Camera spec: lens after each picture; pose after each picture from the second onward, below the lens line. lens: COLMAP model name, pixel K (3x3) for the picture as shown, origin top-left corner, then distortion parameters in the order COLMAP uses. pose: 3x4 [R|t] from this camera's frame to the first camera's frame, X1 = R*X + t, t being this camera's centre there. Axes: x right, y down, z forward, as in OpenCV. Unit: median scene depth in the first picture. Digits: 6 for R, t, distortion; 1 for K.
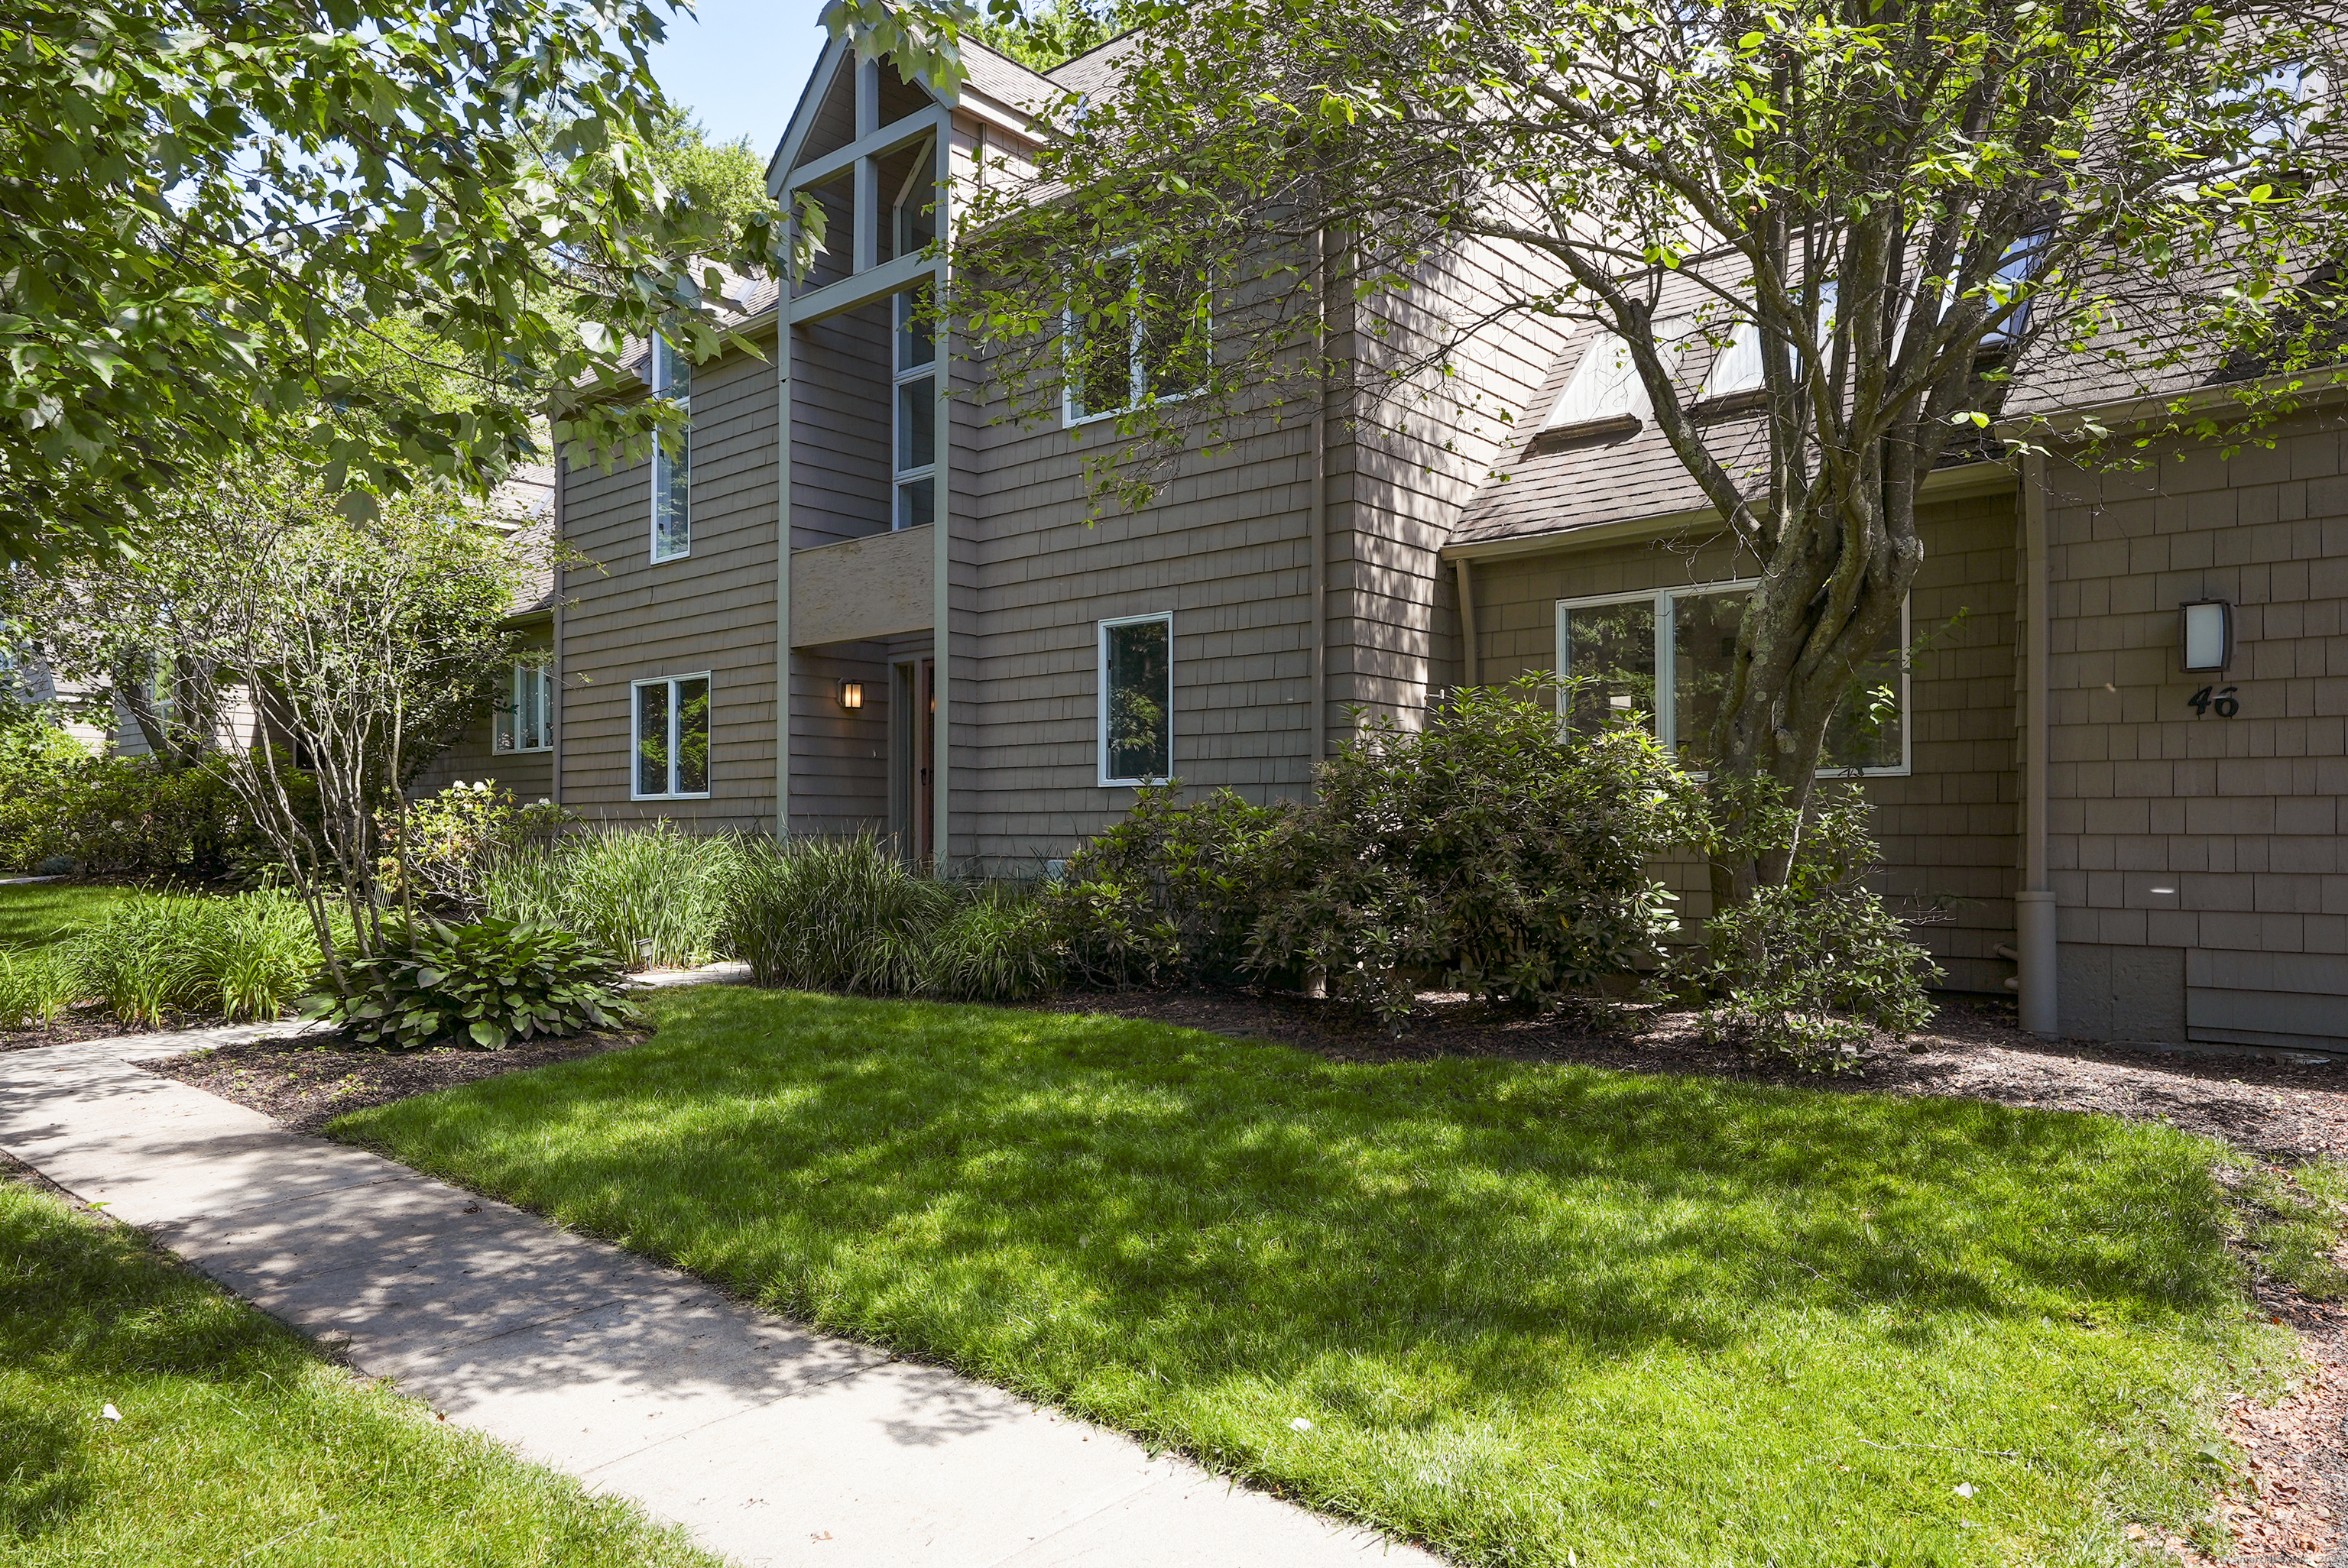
lens RADIAL K [[1469.6, 0, 1174.0], [0, 1469.6, 784.0], [0, 0, 1]] dist [0.002869, 0.000629]
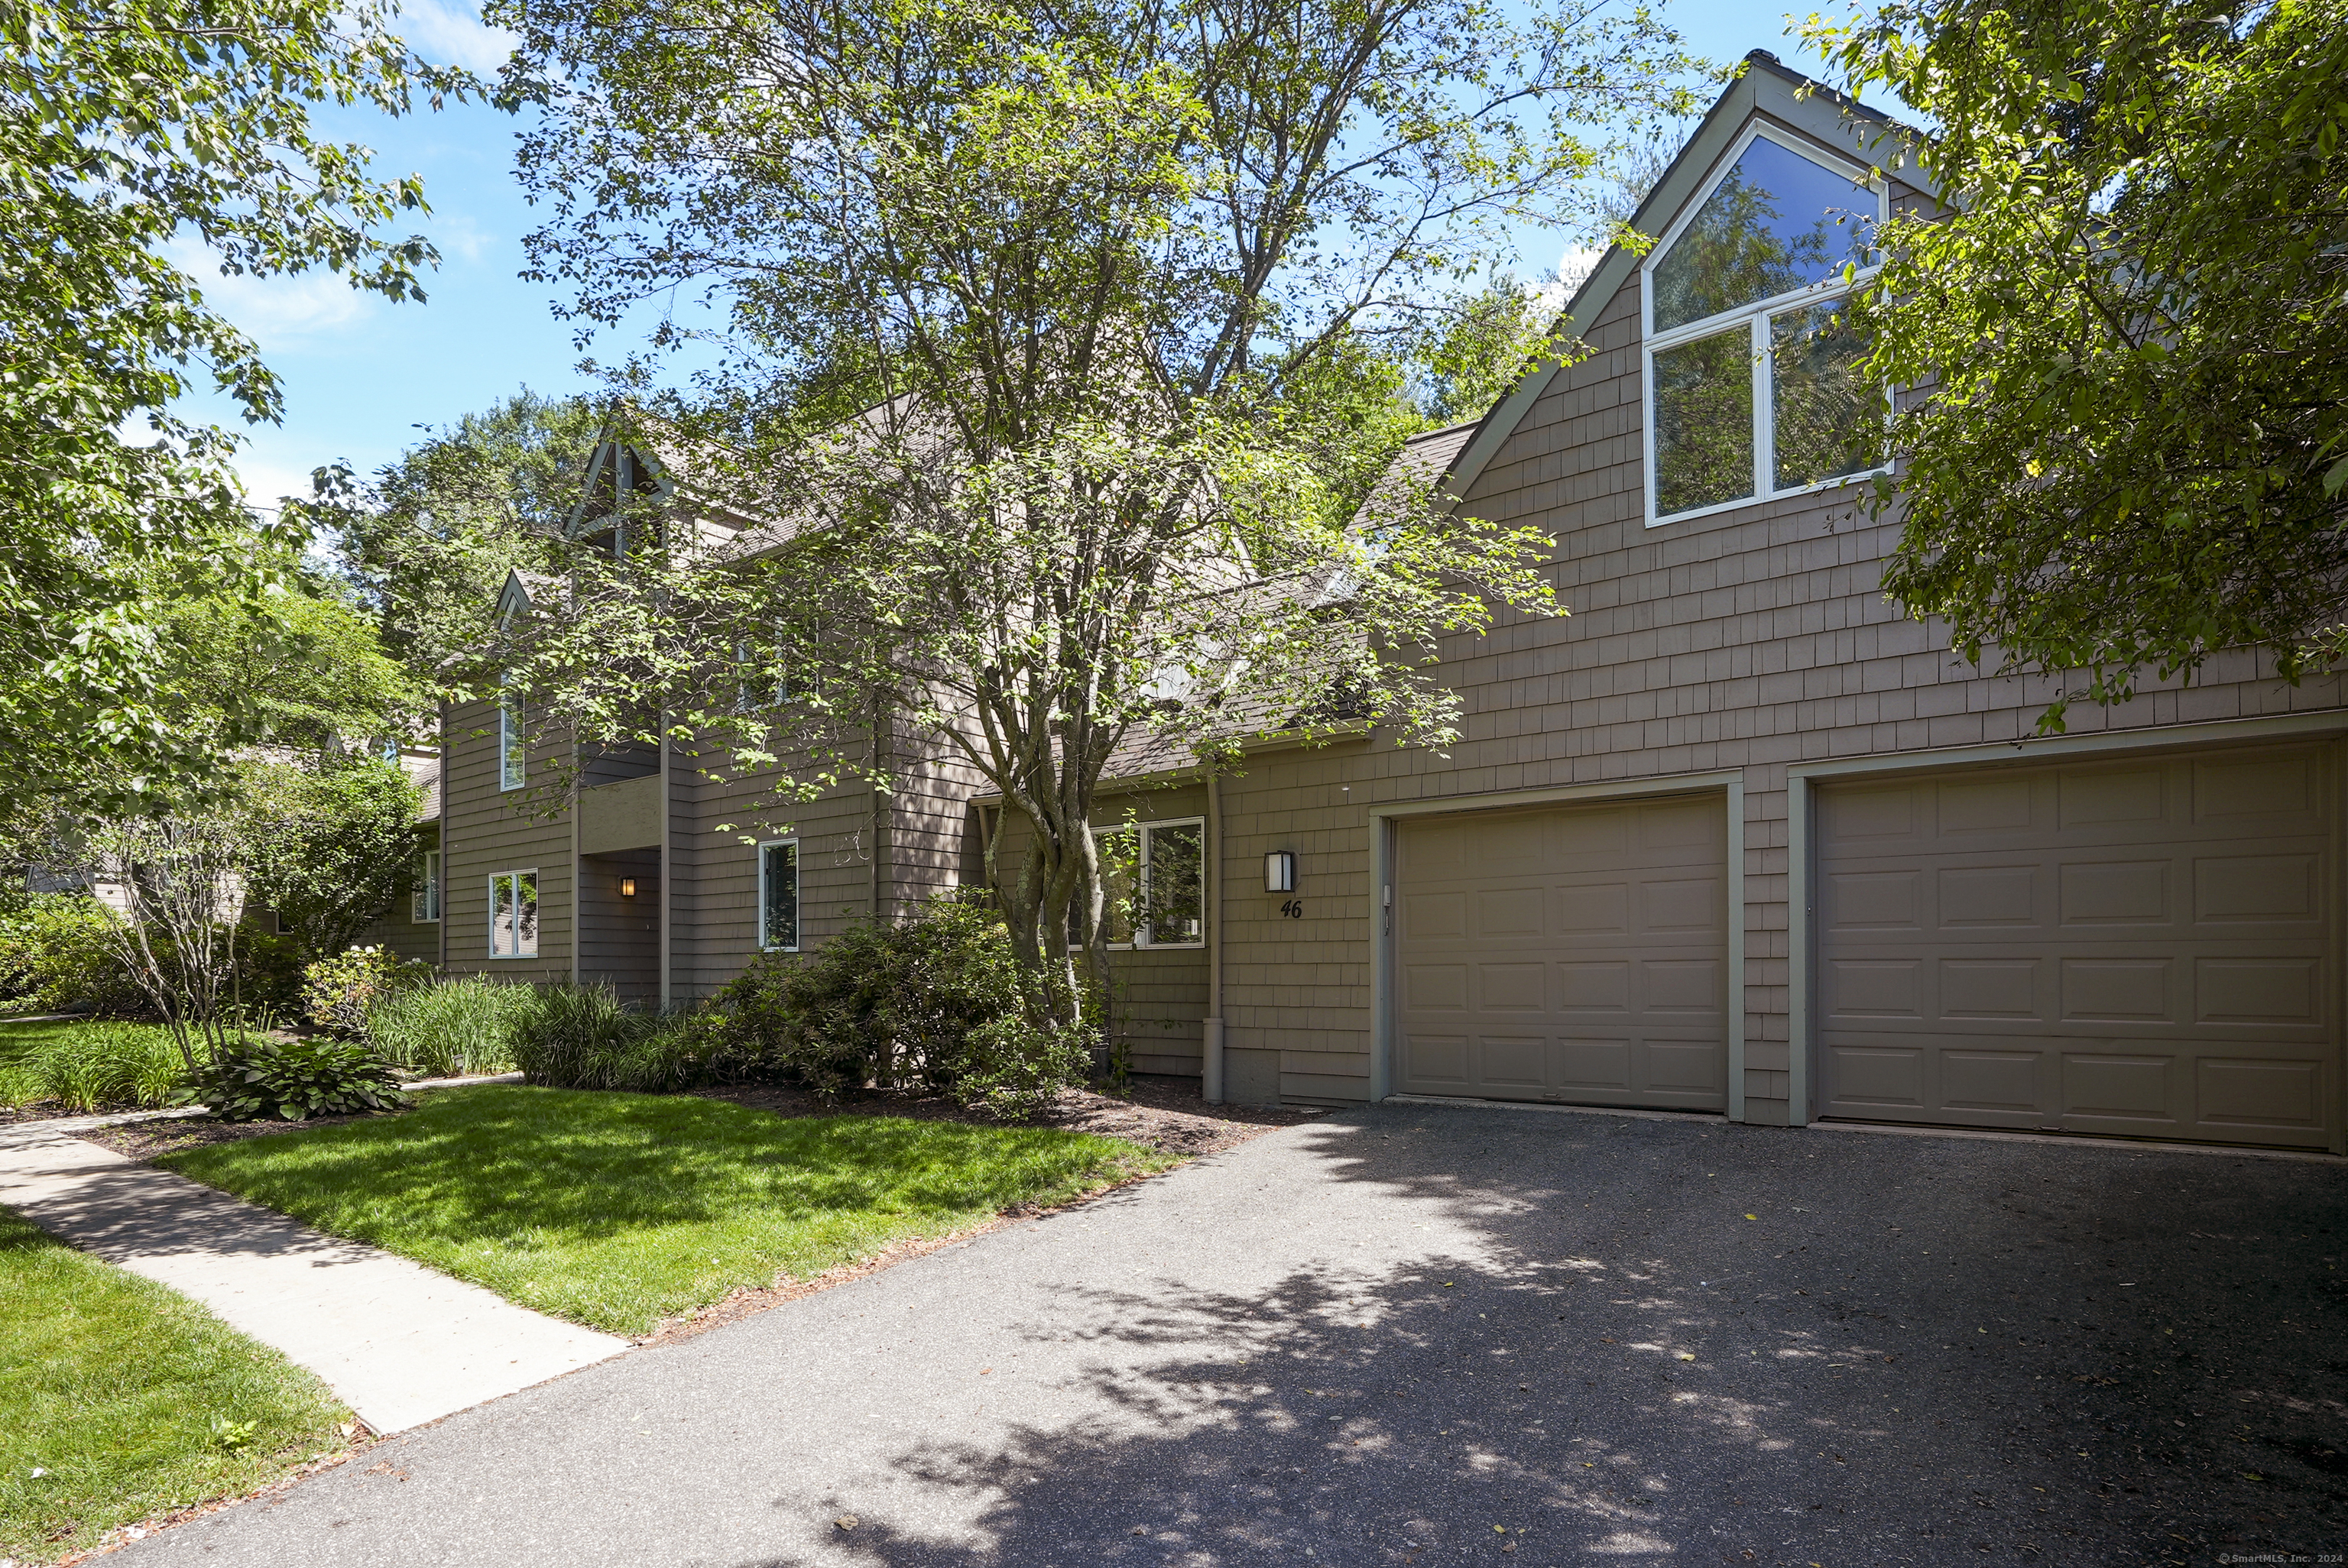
lens RADIAL K [[1220.9, 0, 1174.1], [0, 1220.9, 950.3], [0, 0, 1]] dist [0.002467, 0.001316]
pose [[0.998720, -0.001478, 0.050566, 0.422852], [0.000831, 0.999917, 0.012819, -0.021417], [-0.050581, -0.012761, 0.998638, -0.373907]]
